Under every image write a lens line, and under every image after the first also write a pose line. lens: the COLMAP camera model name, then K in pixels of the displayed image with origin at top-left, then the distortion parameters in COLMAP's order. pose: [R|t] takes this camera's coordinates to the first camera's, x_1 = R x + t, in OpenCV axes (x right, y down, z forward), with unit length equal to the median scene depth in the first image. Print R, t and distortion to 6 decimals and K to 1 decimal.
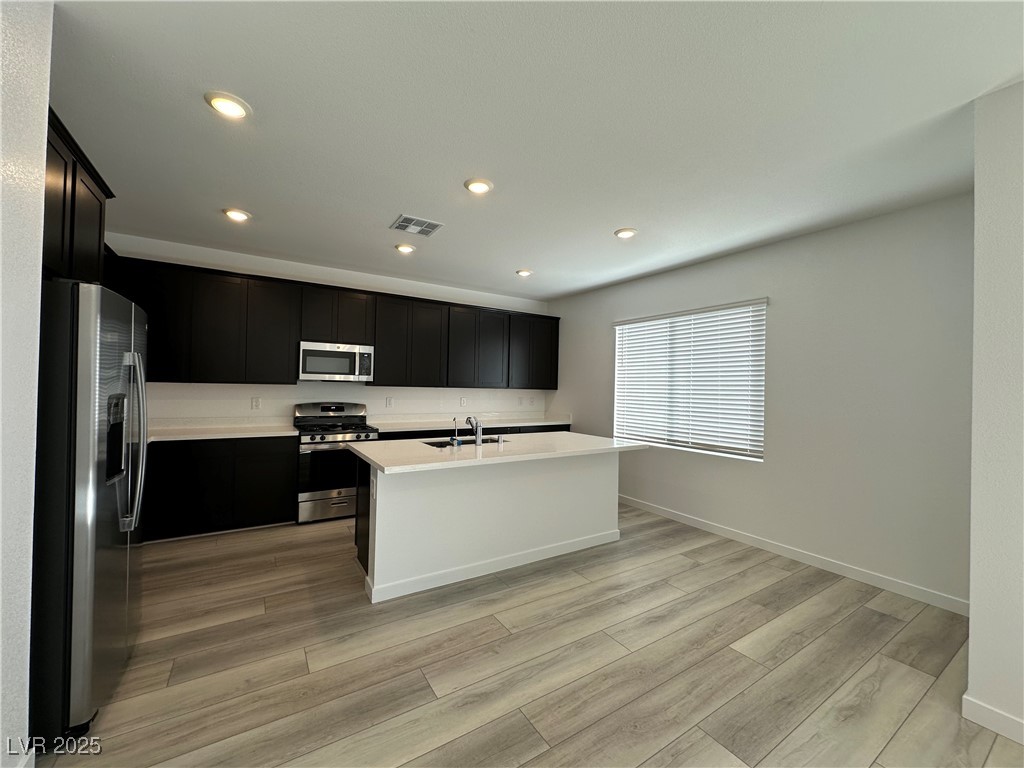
lens RADIAL K [[407.6, 0, 514.4], [0, 407.6, 385.0], [0, 0, 1]] dist [0.000690, 0.000221]
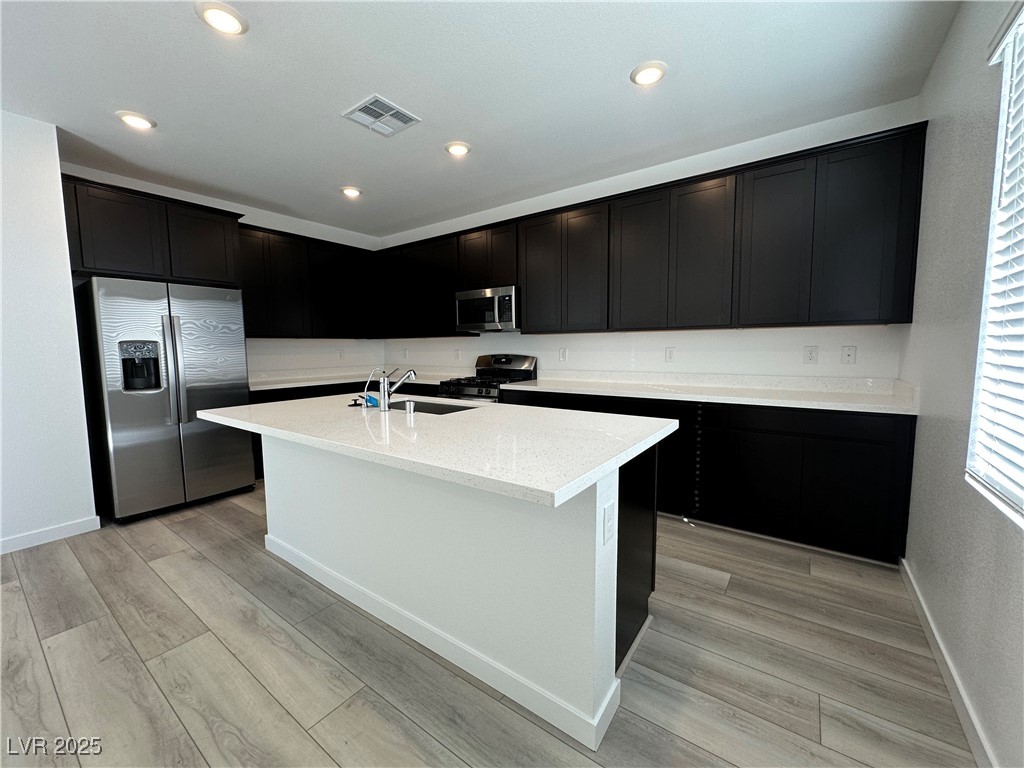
lens RADIAL K [[407.6, 0, 510.8], [0, 407.6, 385.2], [0, 0, 1]] dist [0.000690, 0.000221]
pose [[0.365518, 0.061635, -0.928761, 0.646482], [0.022824, 0.996912, 0.075140, 0.064365], [0.930524, -0.048663, 0.362983, 1.017618]]
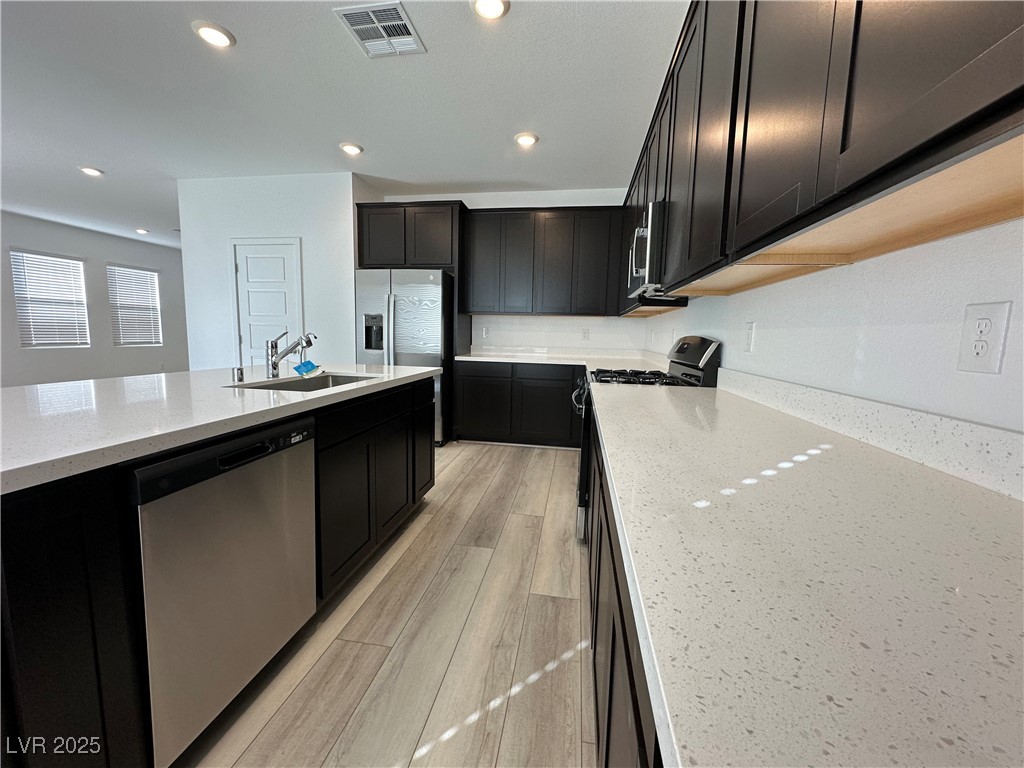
lens RADIAL K [[407.6, 0, 503.8], [0, 407.6, 380.5], [0, 0, 1]] dist [0.000690, 0.000221]
pose [[-0.685674, 0.051273, -0.726100, 0.125660], [-0.028360, 0.994877, 0.097033, 0.084268], [0.727356, 0.087125, -0.680707, 1.775212]]
